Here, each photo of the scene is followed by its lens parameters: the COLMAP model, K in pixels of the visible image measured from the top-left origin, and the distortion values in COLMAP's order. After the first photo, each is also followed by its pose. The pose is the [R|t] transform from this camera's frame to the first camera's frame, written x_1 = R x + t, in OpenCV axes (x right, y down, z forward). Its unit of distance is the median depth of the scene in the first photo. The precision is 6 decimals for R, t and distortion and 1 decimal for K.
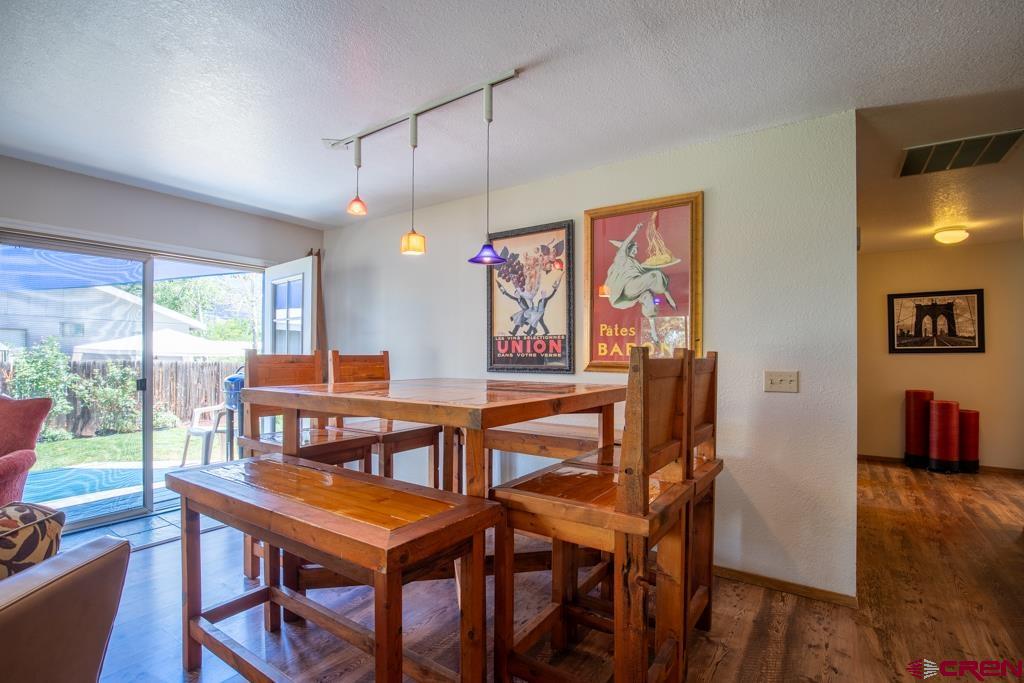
lens RADIAL K [[476.0, 0, 512.0], [0, 476.0, 341.5], [0, 0, 1]] dist [-0.018177, 0.000070]
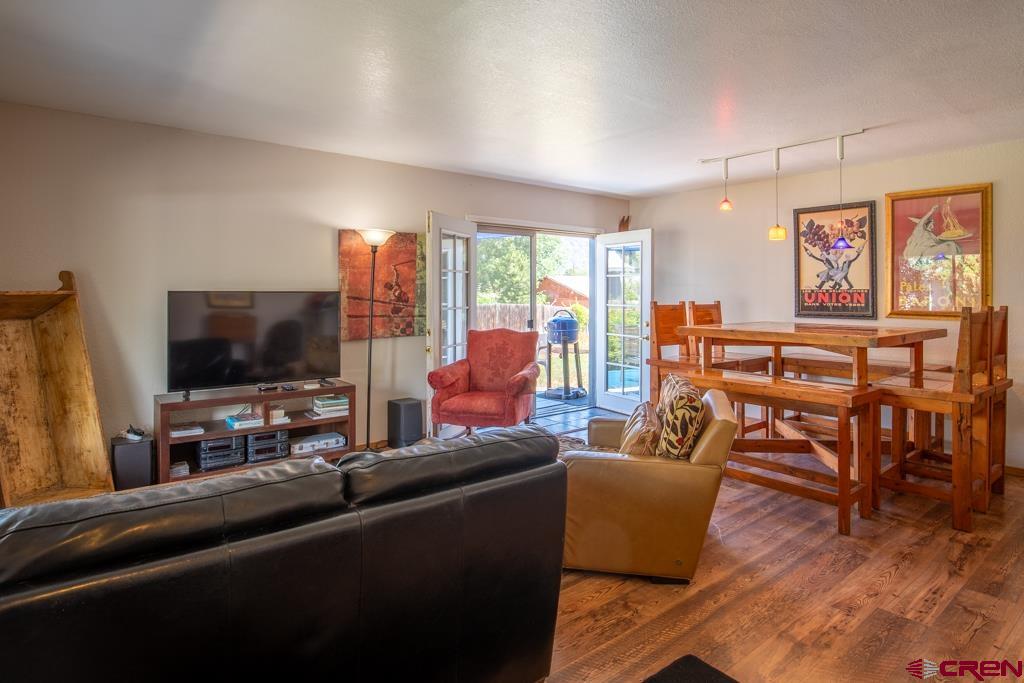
lens RADIAL K [[614.0, 0, 511.9], [0, 614.0, 275.2], [0, 0, 1]] dist [-0.022517, 0.000041]
pose [[0.969490, -0.005171, -0.245078, -0.480760], [0.005579, 0.999984, 0.000973, -0.067970], [0.245069, -0.002311, 0.969503, -0.960570]]
